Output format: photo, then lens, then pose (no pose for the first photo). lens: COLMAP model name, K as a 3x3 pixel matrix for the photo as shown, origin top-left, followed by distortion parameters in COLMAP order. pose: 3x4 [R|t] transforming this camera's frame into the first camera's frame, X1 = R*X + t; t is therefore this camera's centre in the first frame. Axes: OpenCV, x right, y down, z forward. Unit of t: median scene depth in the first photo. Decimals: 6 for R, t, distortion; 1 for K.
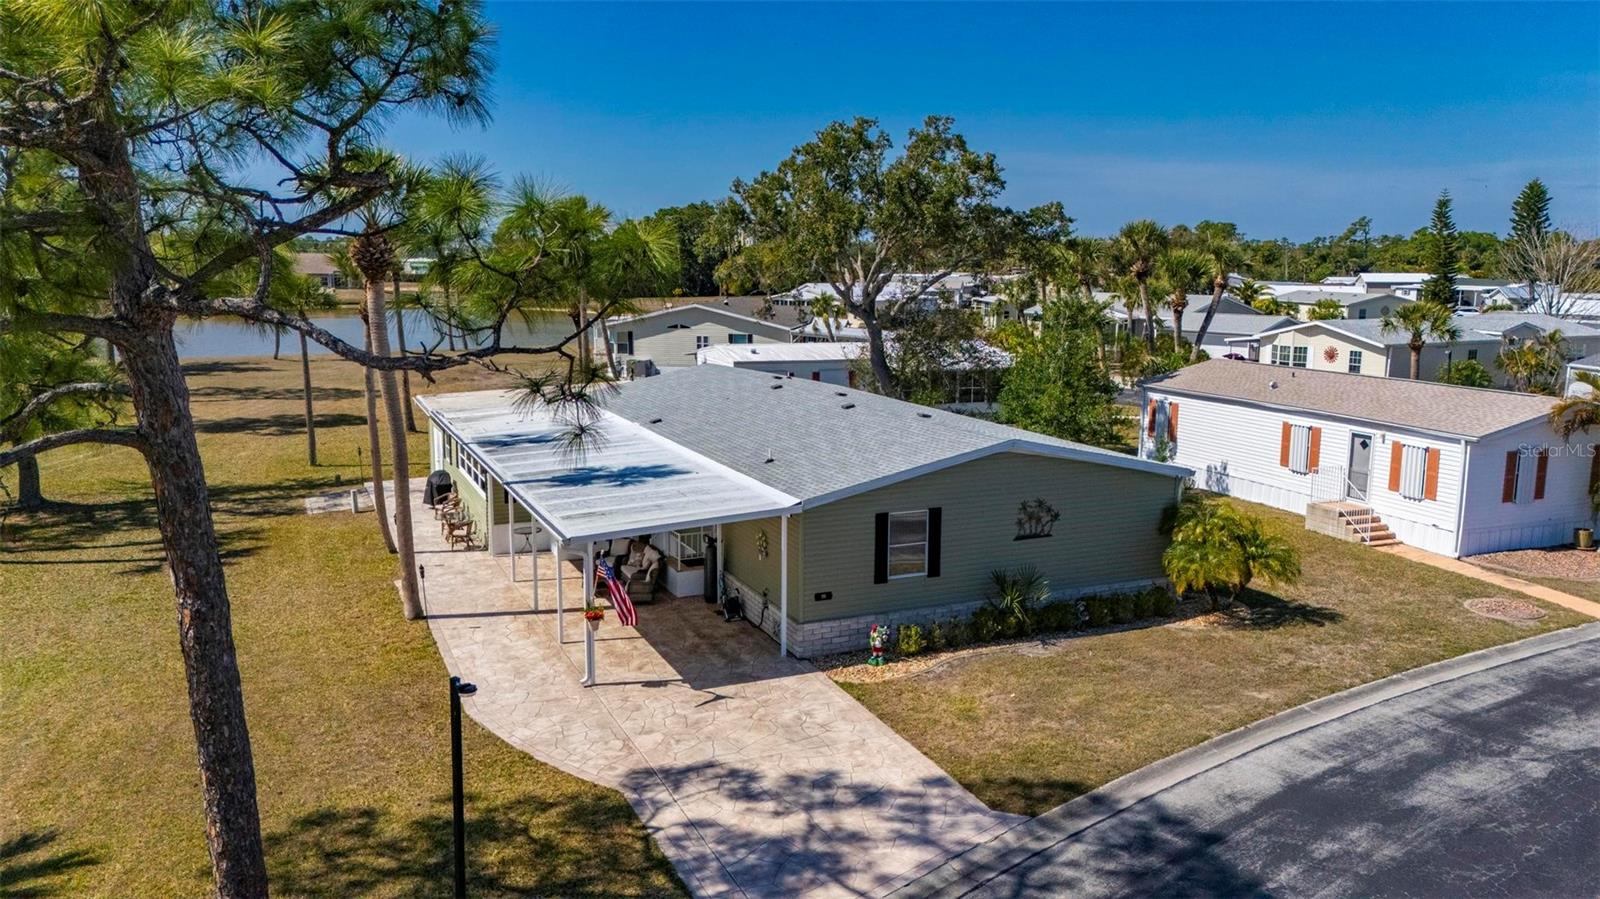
lens RADIAL K [[1180.7, 0, 804.5], [0, 1180.7, 452.9], [0, 0, 1]] dist [0.075078, -0.066727]
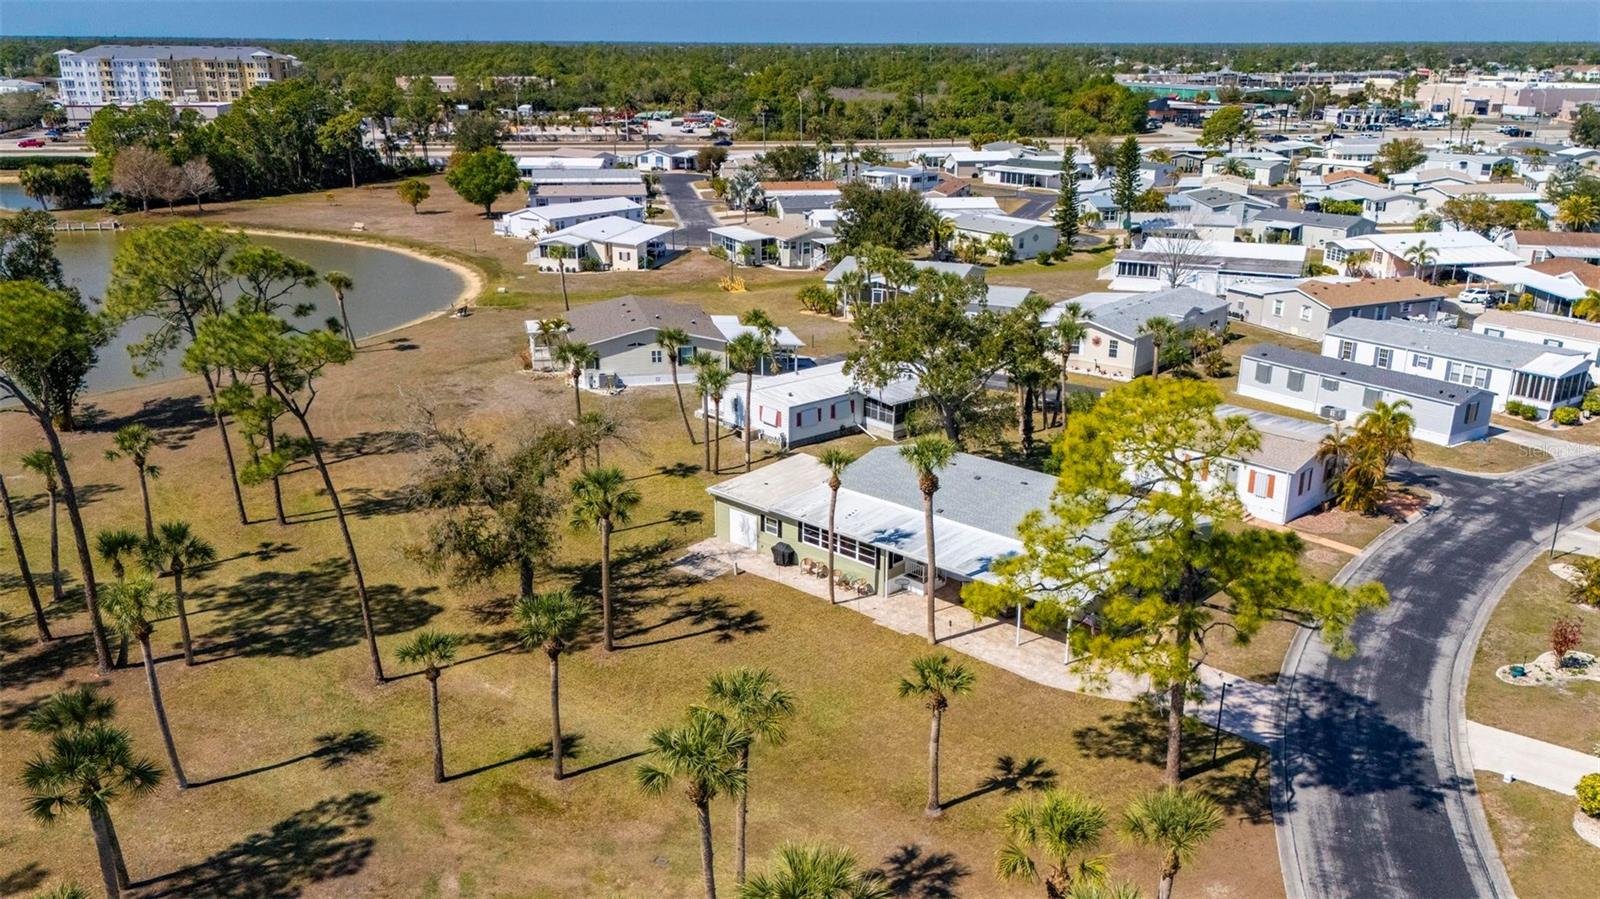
lens RADIAL K [[1270.8, 0, 801.1], [0, 1270.8, 475.4], [0, 0, 1]] dist [0.122670, -0.184372]
pose [[0.917773, -0.132088, 0.374494, -1.569936], [0.068015, 0.981410, 0.179468, -0.670894], [-0.391238, -0.139239, 0.909695, -1.073257]]
